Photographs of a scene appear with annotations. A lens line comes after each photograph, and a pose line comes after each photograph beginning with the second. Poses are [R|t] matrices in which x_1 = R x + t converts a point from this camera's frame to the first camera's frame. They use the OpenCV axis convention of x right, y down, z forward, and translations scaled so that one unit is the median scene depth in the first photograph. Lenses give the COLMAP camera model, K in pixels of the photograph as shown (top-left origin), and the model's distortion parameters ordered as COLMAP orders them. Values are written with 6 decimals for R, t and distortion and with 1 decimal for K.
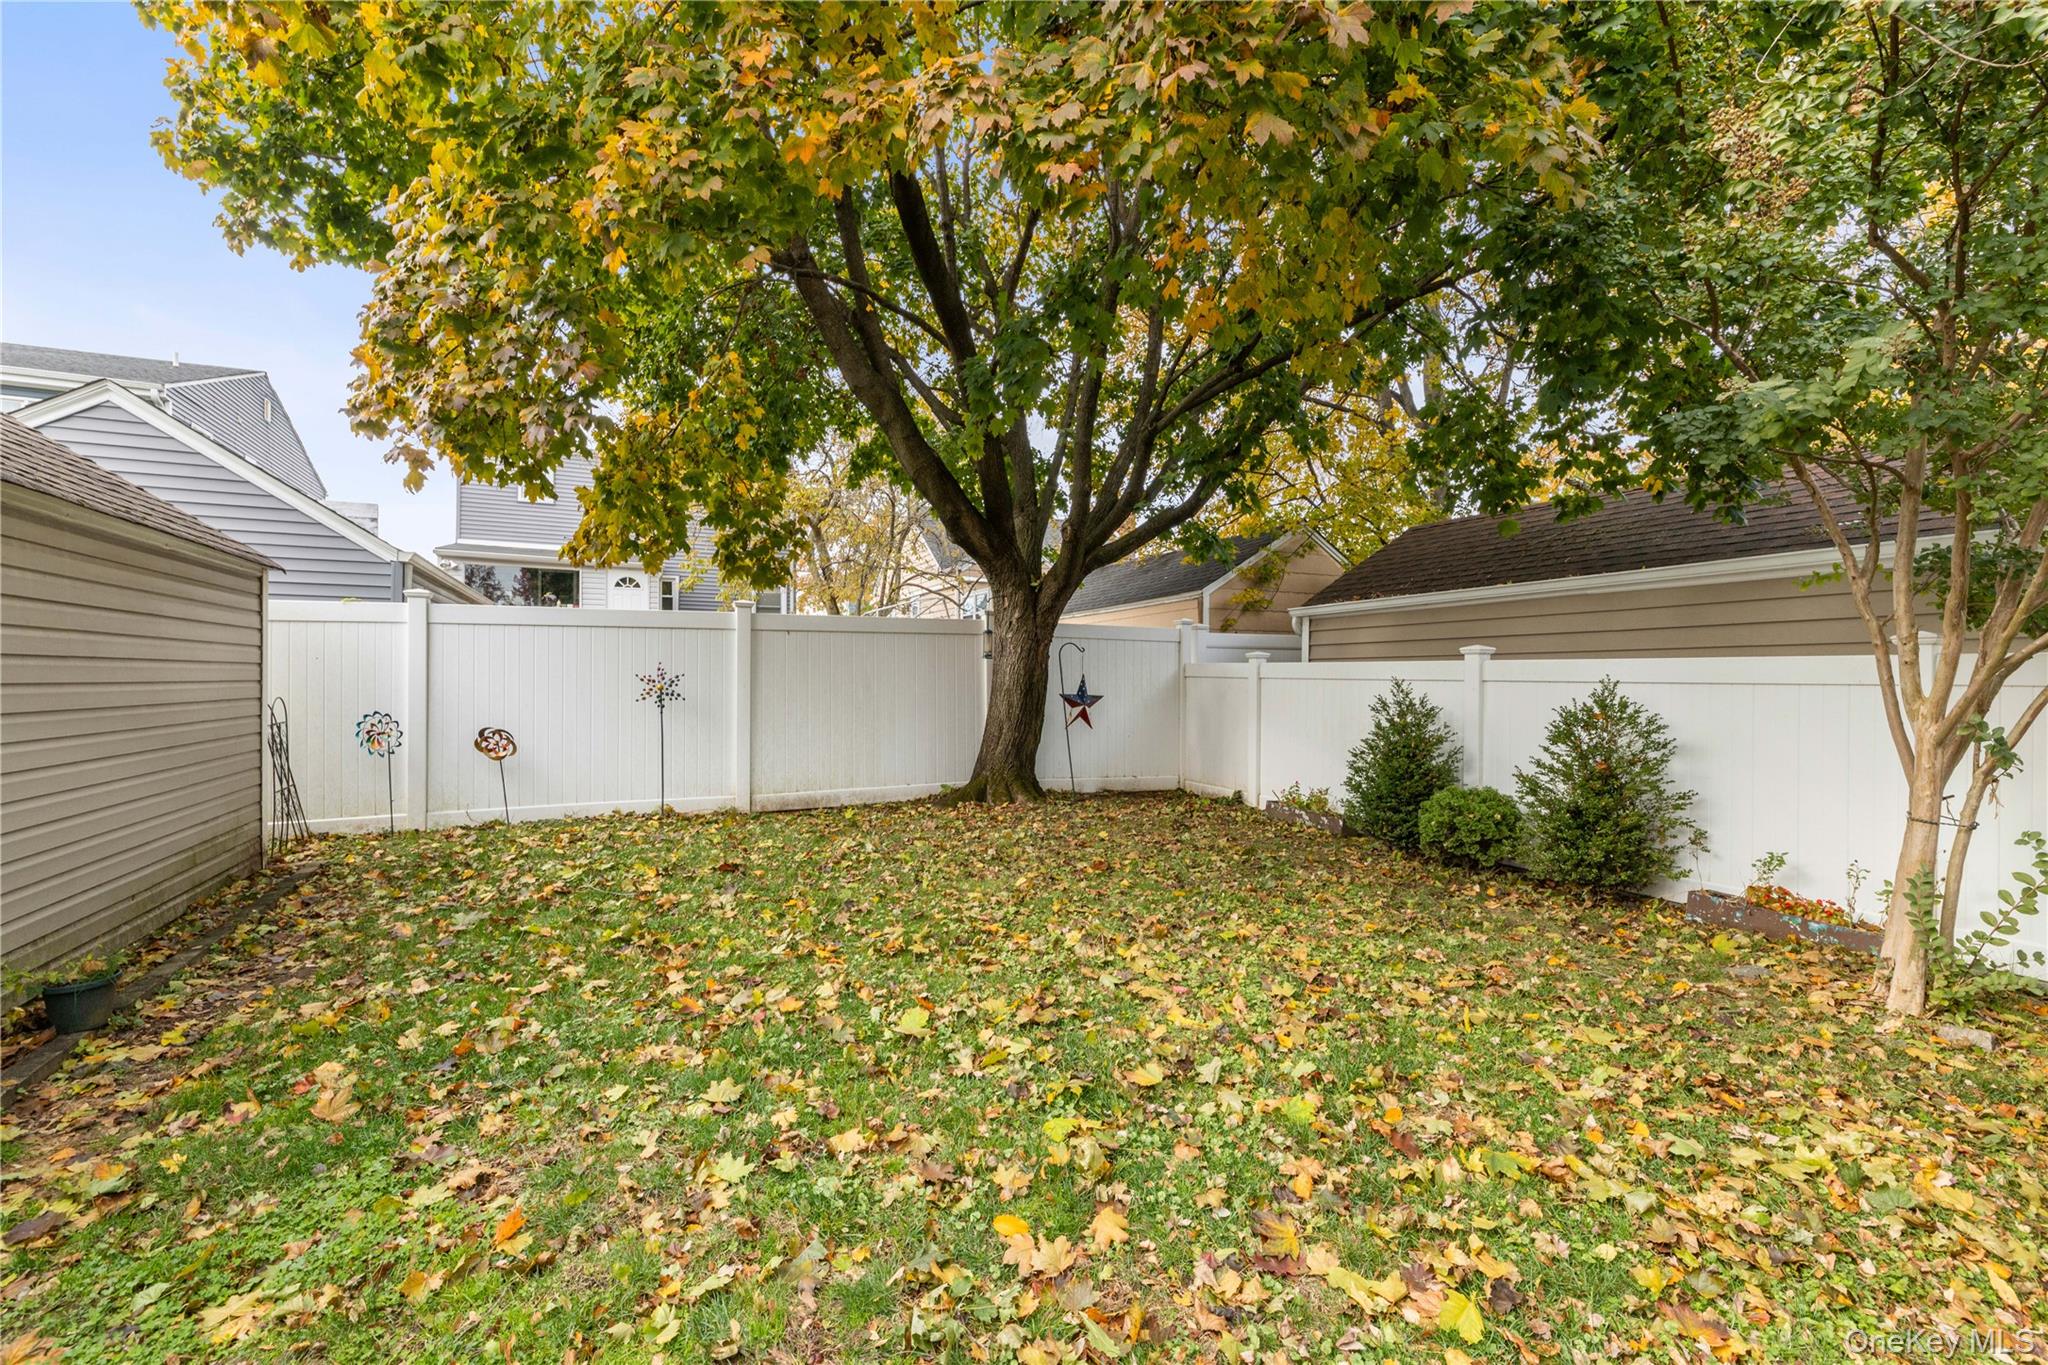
lens RADIAL K [[885.8, 0, 1035.3], [0, 885.8, 686.7], [0, 0, 1]] dist [-0.000579, 0.000966]
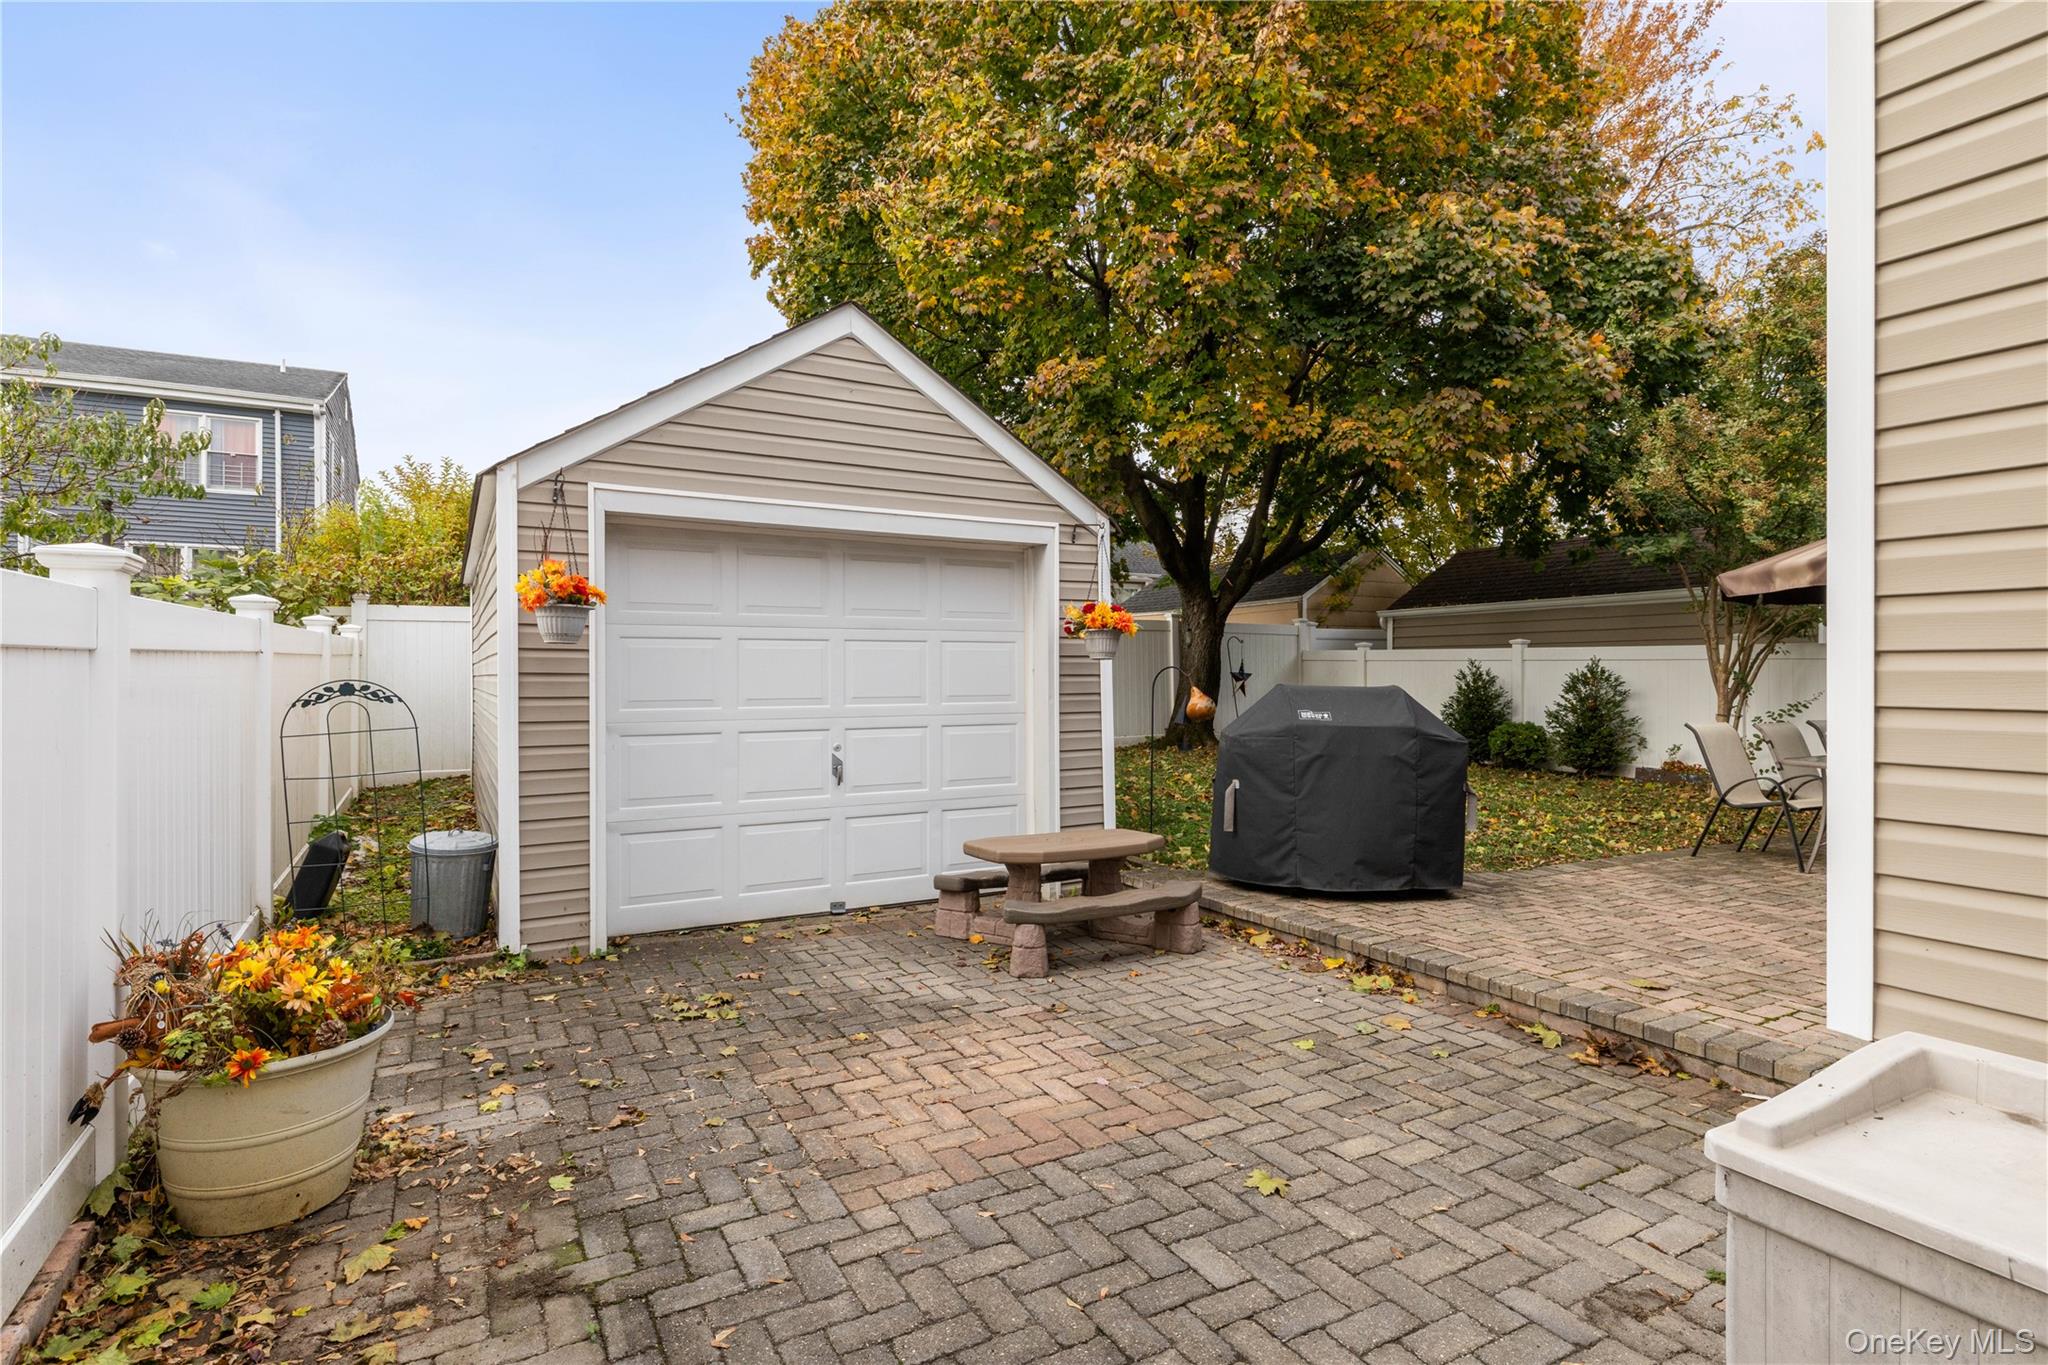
lens RADIAL K [[1029.2, 0, 1023.2], [0, 1029.2, 678.8], [0, 0, 1]] dist [0.000763, -0.000655]
pose [[0.998103, -0.005836, 0.061287, -0.596356], [0.005842, 0.999983, 0.000073, 0.024573], [-0.061286, 0.000286, 0.998120, -0.944417]]
